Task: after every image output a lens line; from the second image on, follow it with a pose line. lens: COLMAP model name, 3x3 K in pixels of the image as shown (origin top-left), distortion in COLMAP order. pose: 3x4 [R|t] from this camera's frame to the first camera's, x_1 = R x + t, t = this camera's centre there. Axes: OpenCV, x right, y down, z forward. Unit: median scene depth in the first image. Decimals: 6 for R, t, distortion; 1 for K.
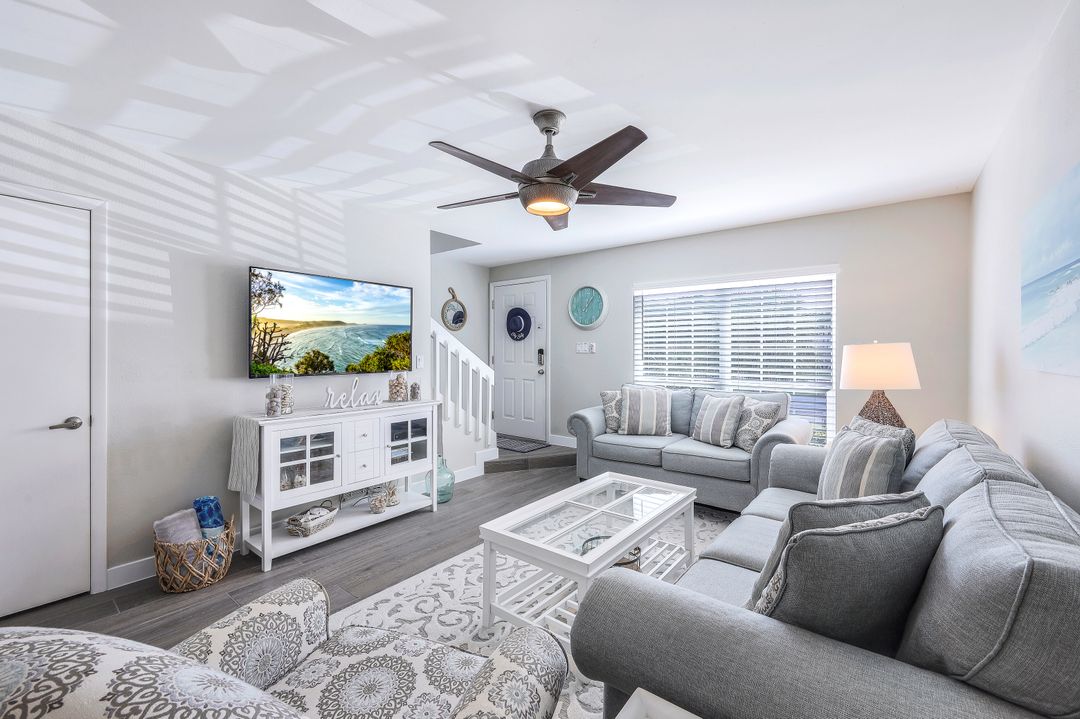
lens RADIAL K [[437.0, 0, 532.0], [0, 437.0, 354.1], [0, 0, 1]] dist [0.002708, -0.001042]
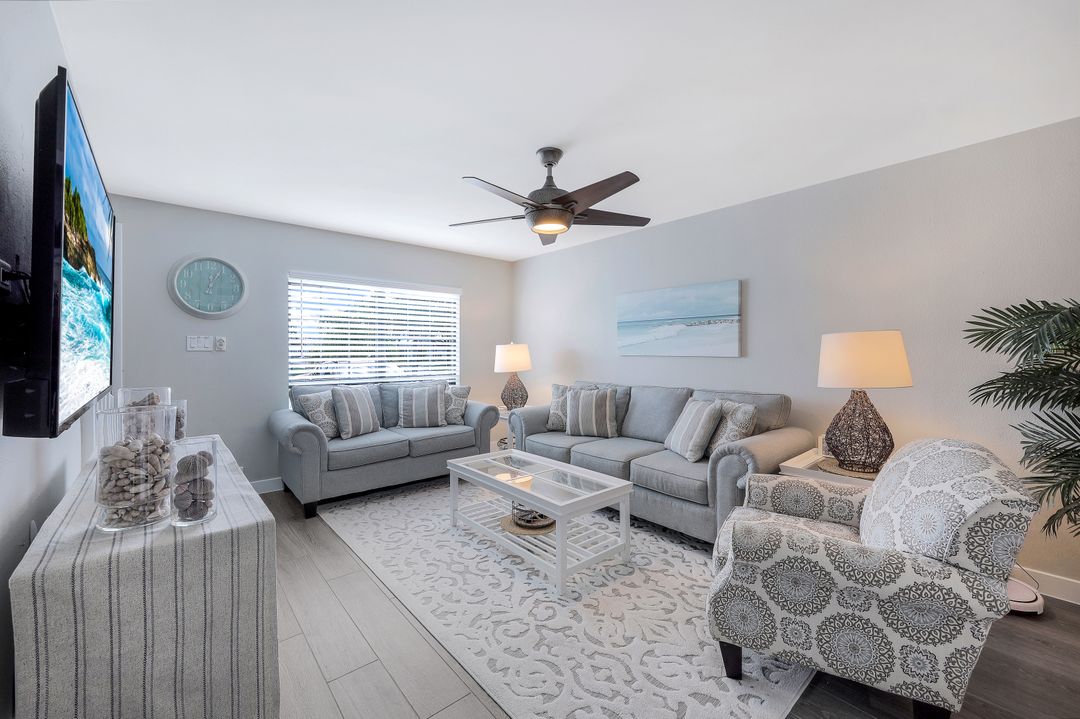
lens RADIAL K [[437.0, 0, 535.4], [0, 437.0, 357.3], [0, 0, 1]] dist [0.002708, -0.001042]
pose [[0.193248, -0.024048, 0.980855, -0.736495], [0.005402, 0.999710, 0.023447, -0.009398], [-0.981135, 0.000767, 0.193322, 0.515221]]
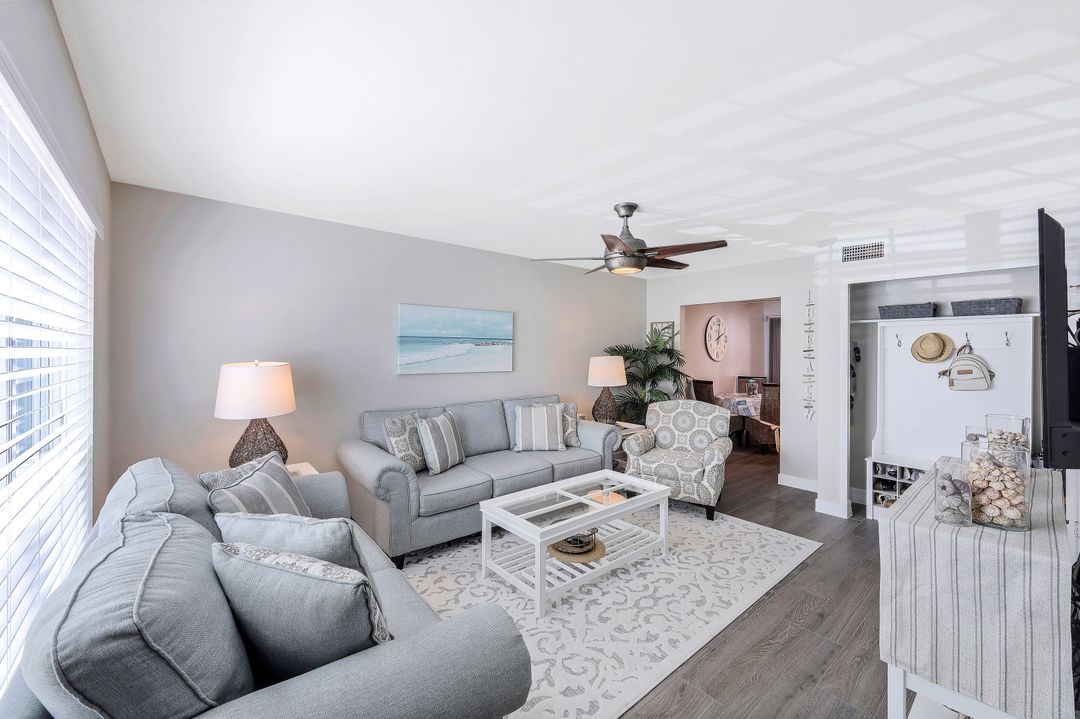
lens RADIAL K [[437.0, 0, 539.8], [0, 437.0, 353.2], [0, 0, 1]] dist [0.002708, -0.001042]
pose [[-0.982316, -0.011365, 0.186886, 0.030726], [-0.010680, 0.999932, 0.004673, -0.046595], [-0.186926, 0.002595, -0.982371, 1.564477]]
